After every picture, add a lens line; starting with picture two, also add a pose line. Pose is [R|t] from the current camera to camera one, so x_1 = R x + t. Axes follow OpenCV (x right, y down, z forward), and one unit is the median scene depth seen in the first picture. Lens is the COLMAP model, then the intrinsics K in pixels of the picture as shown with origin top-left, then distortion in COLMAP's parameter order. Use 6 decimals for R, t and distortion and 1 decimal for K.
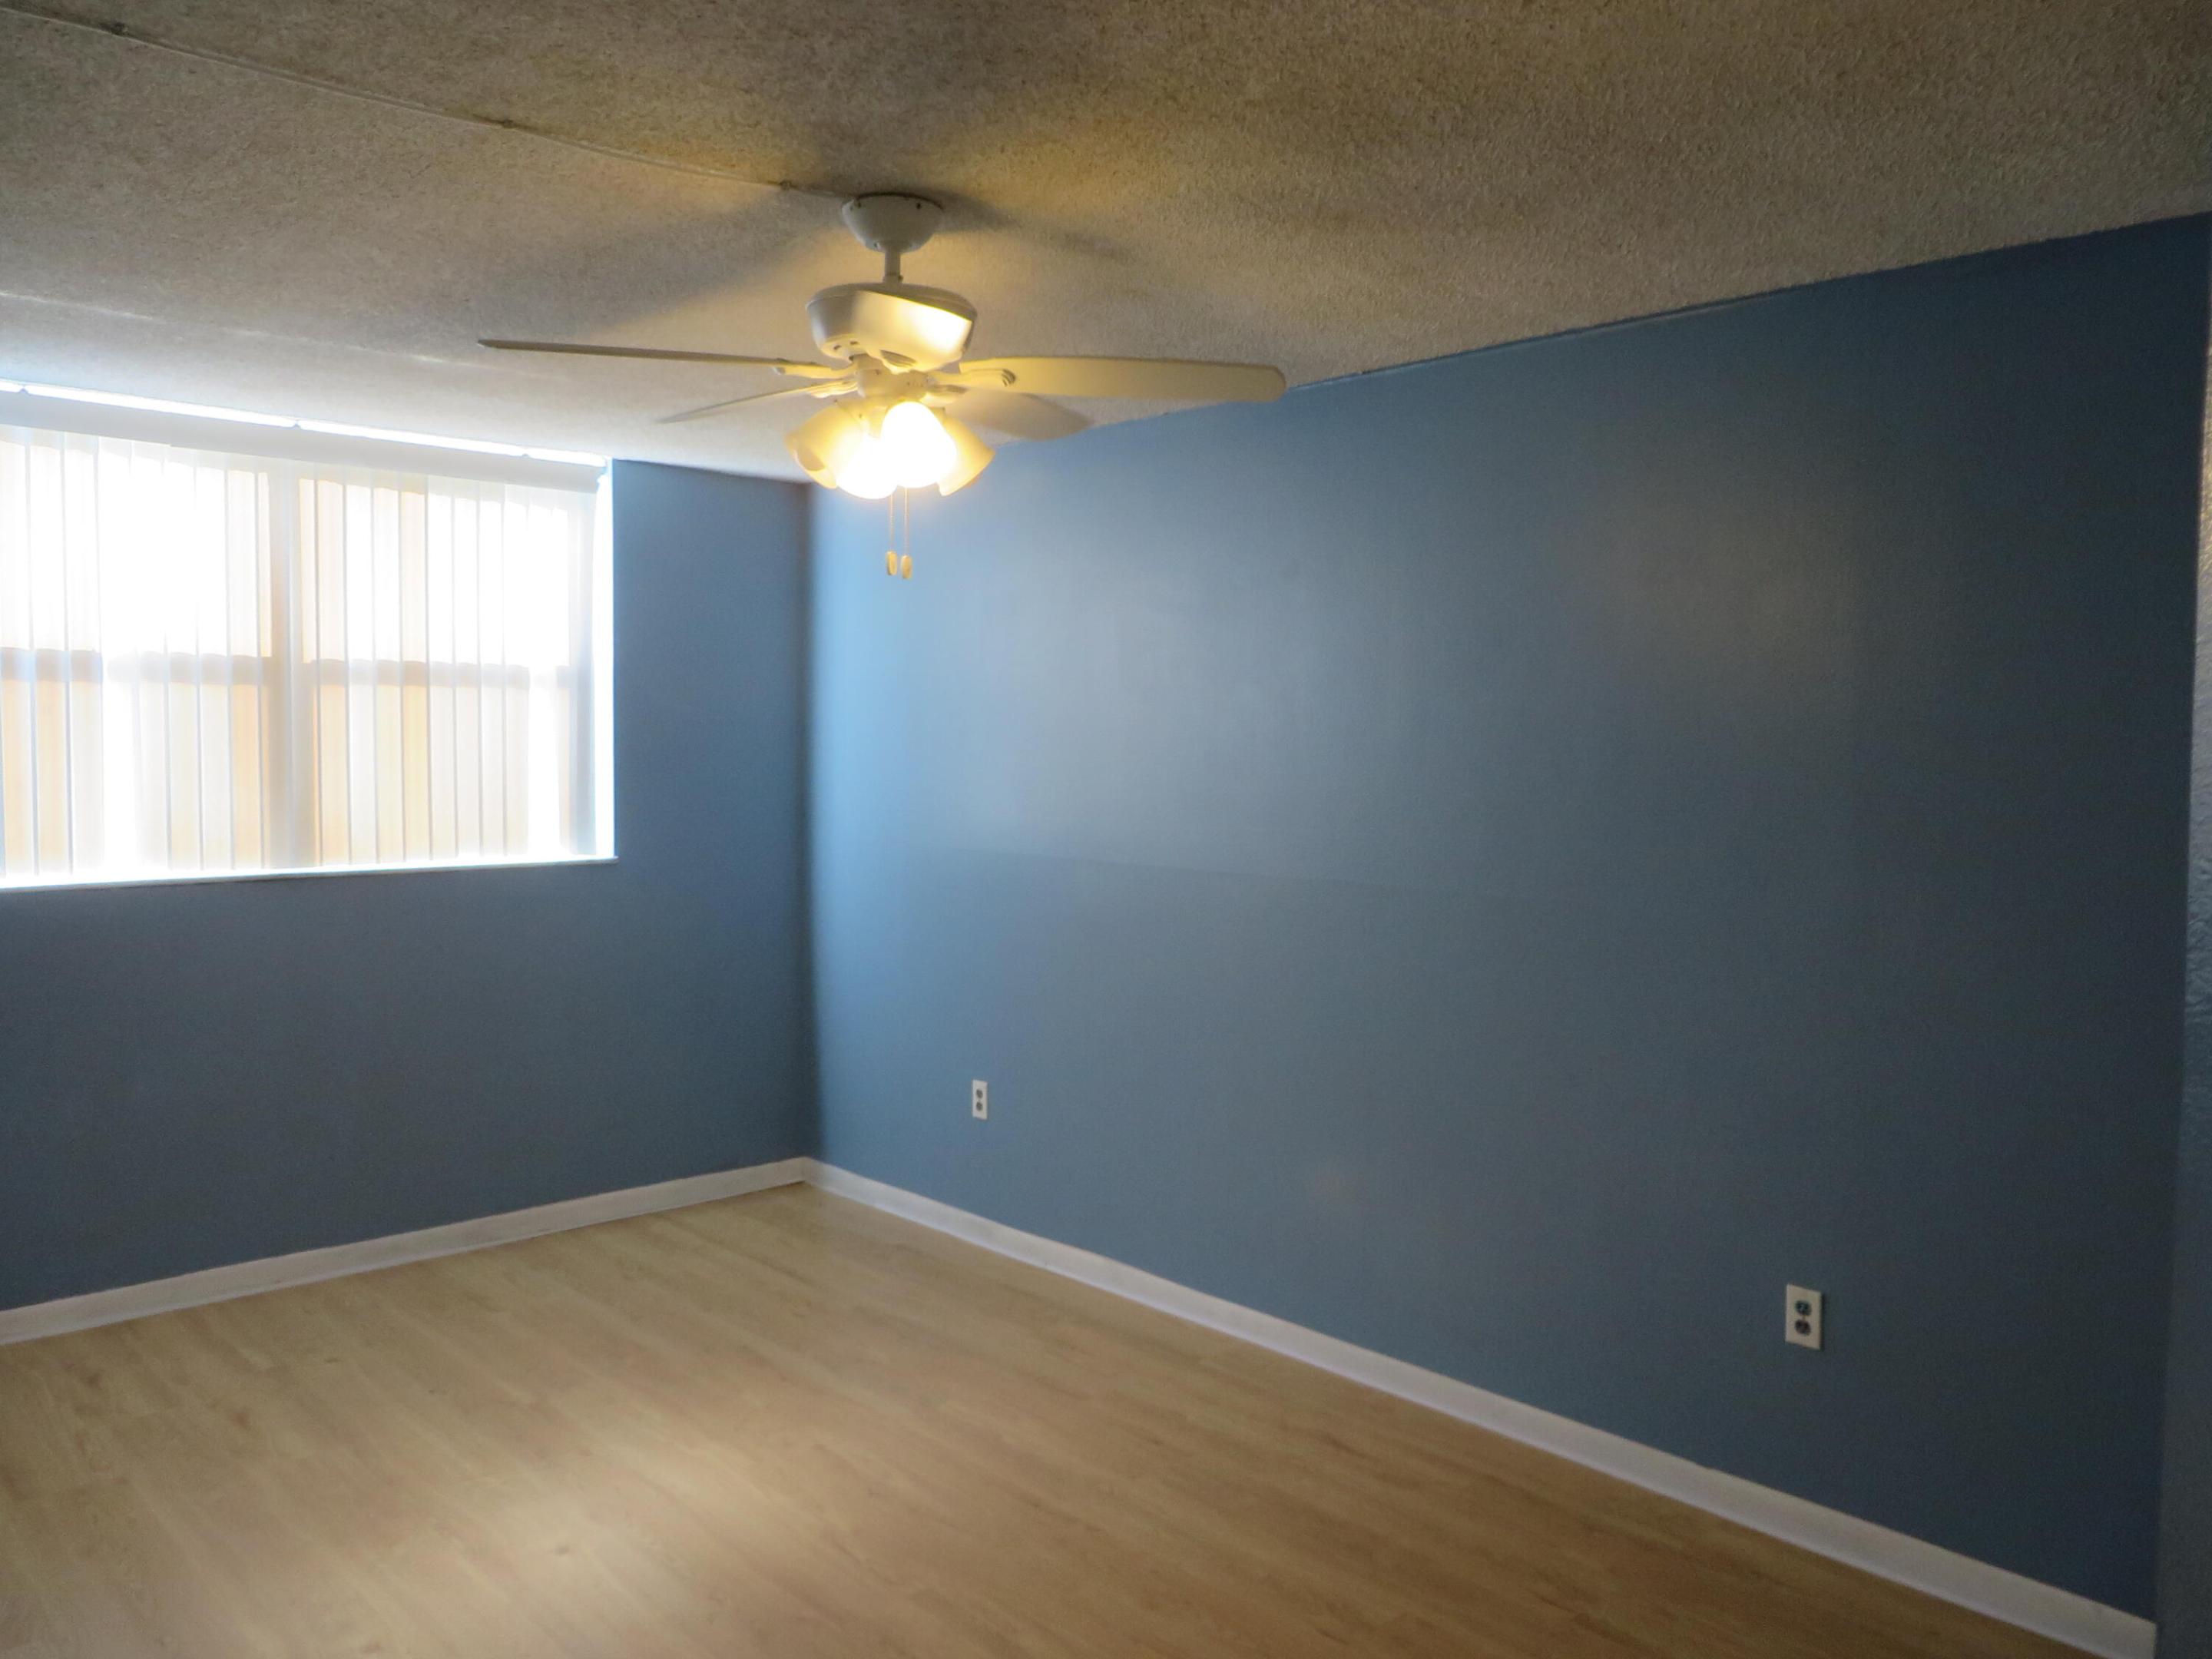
lens RADIAL K [[1661.9, 0, 1104.9], [0, 1661.9, 832.4], [0, 0, 1]] dist [-0.010056, -0.000005]
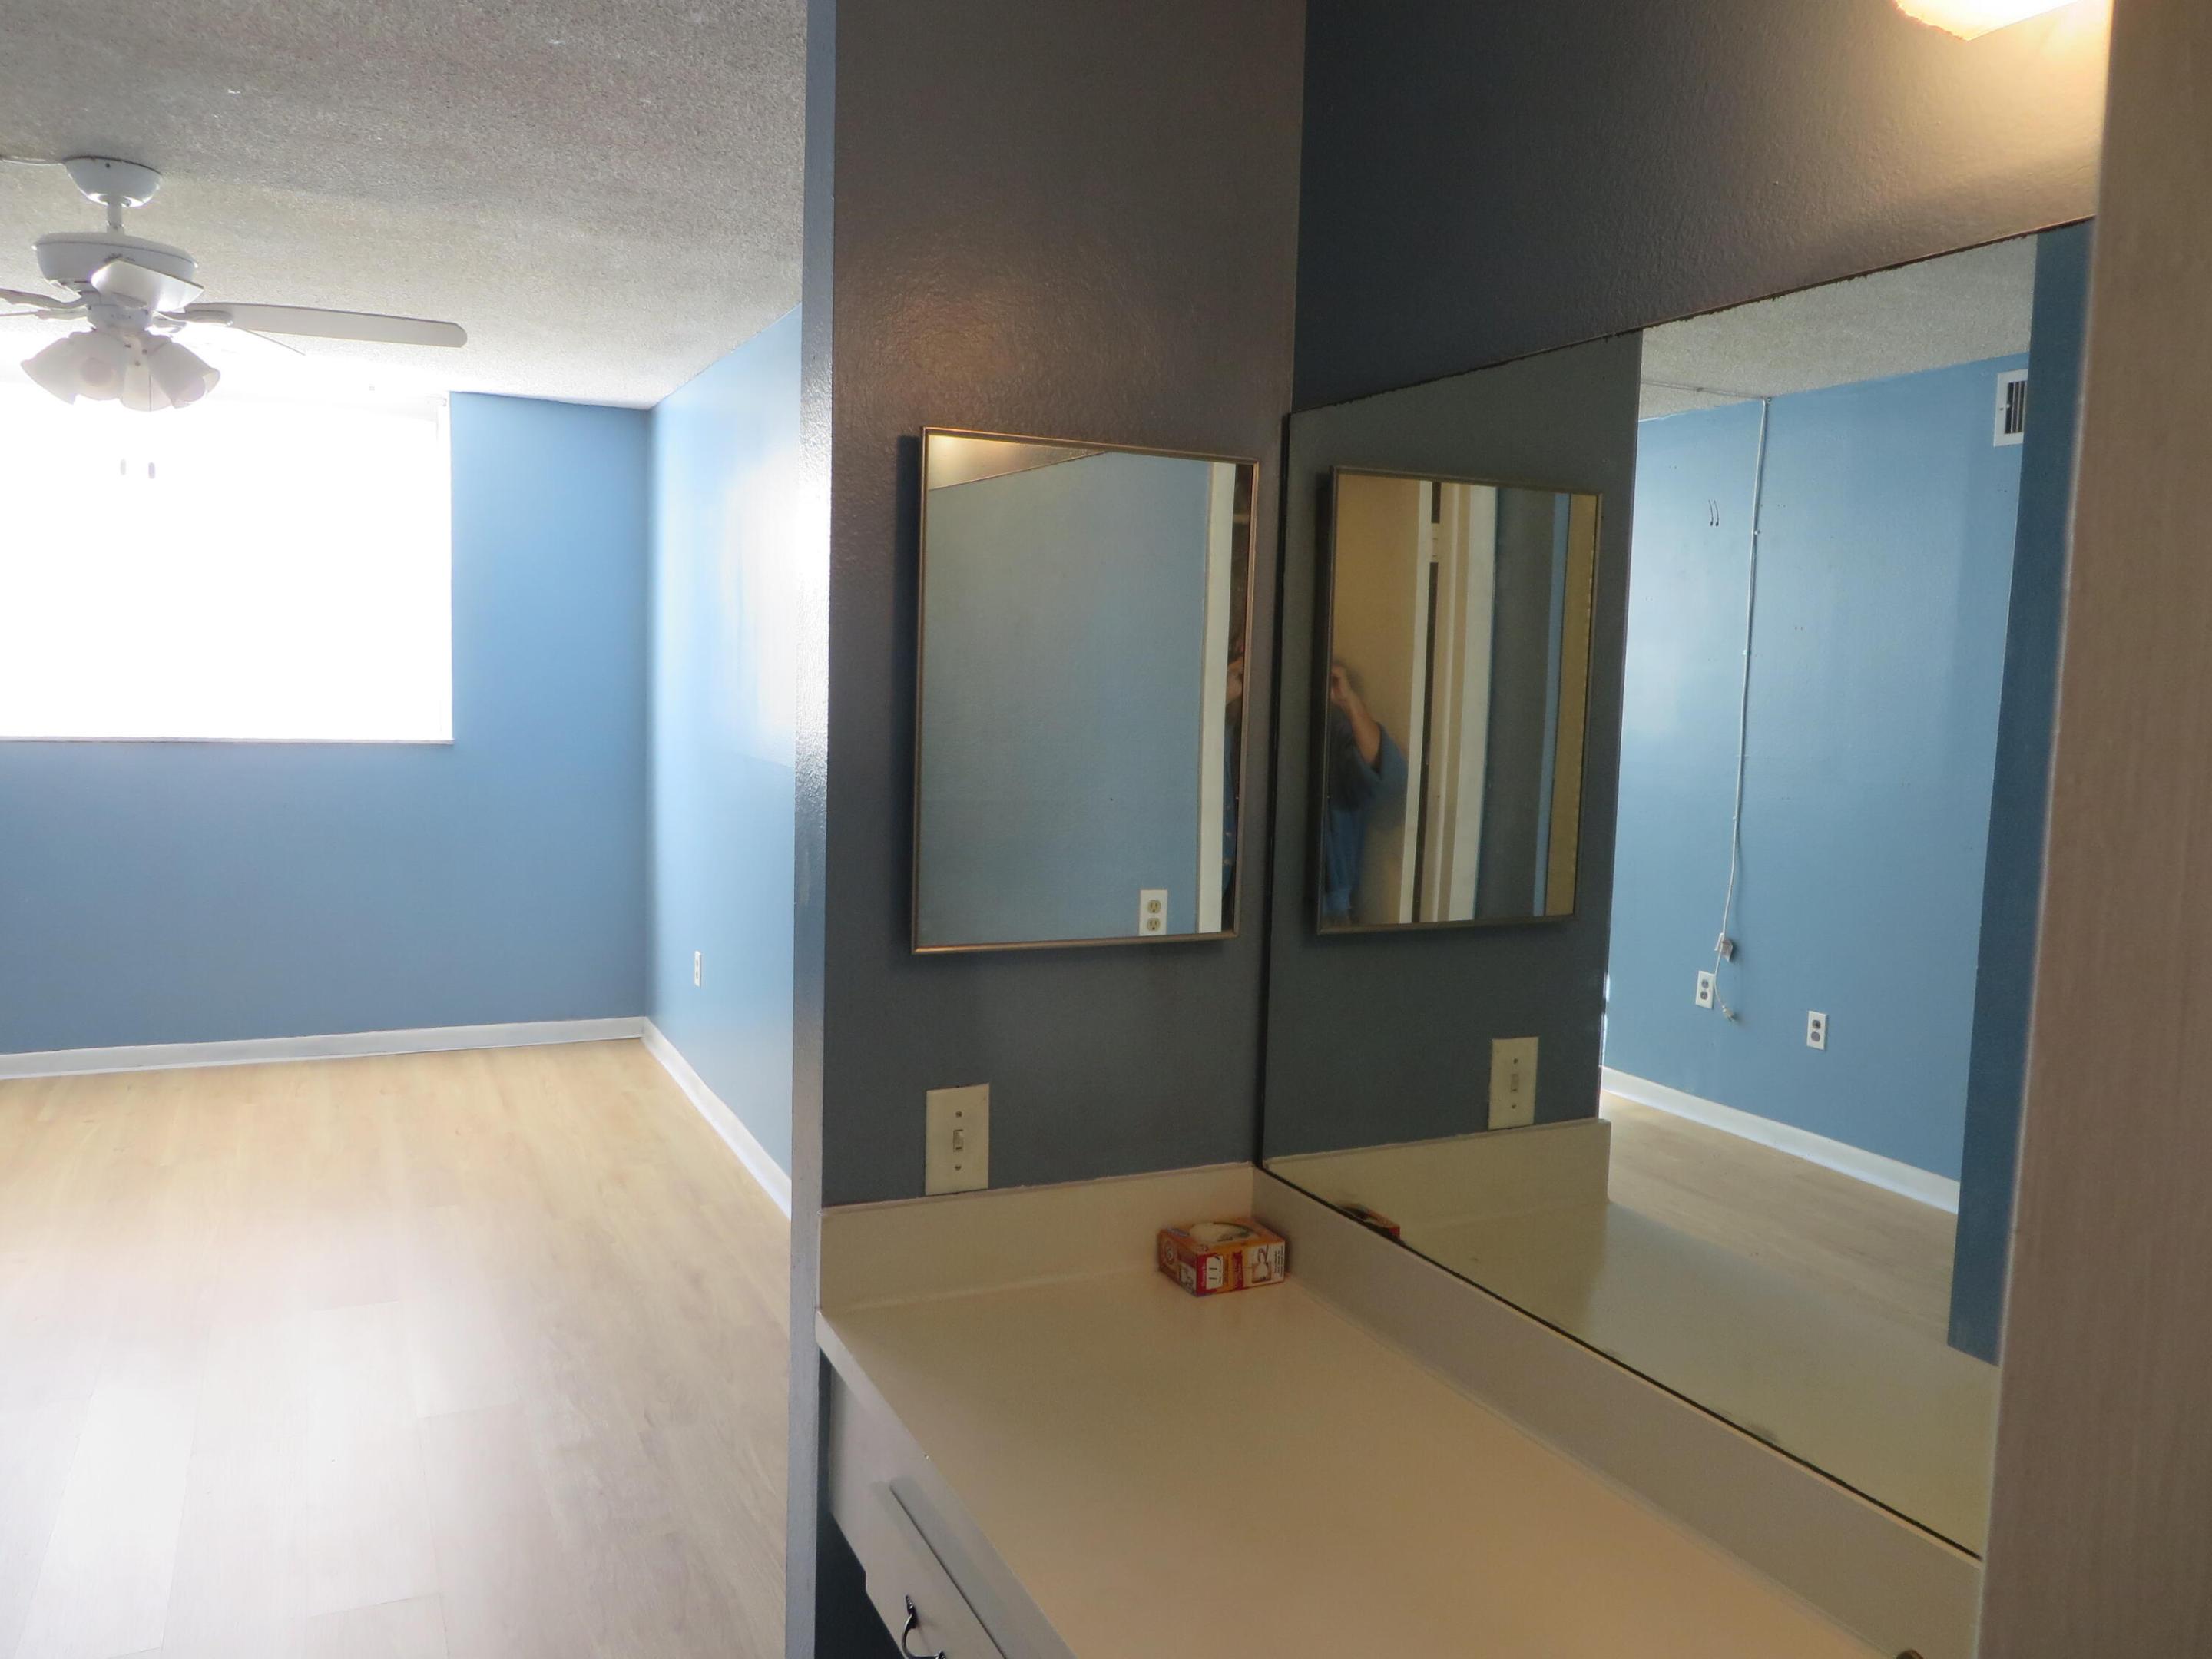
lens RADIAL K [[1661.9, 0, 1107.3], [0, 1661.9, 822.9], [0, 0, 1]] dist [-0.010056, -0.000005]
pose [[0.954857, 0.051604, -0.292548, 0.568433], [-0.042508, 0.998397, 0.037368, 0.012972], [0.294008, -0.023245, 0.955520, 0.035134]]
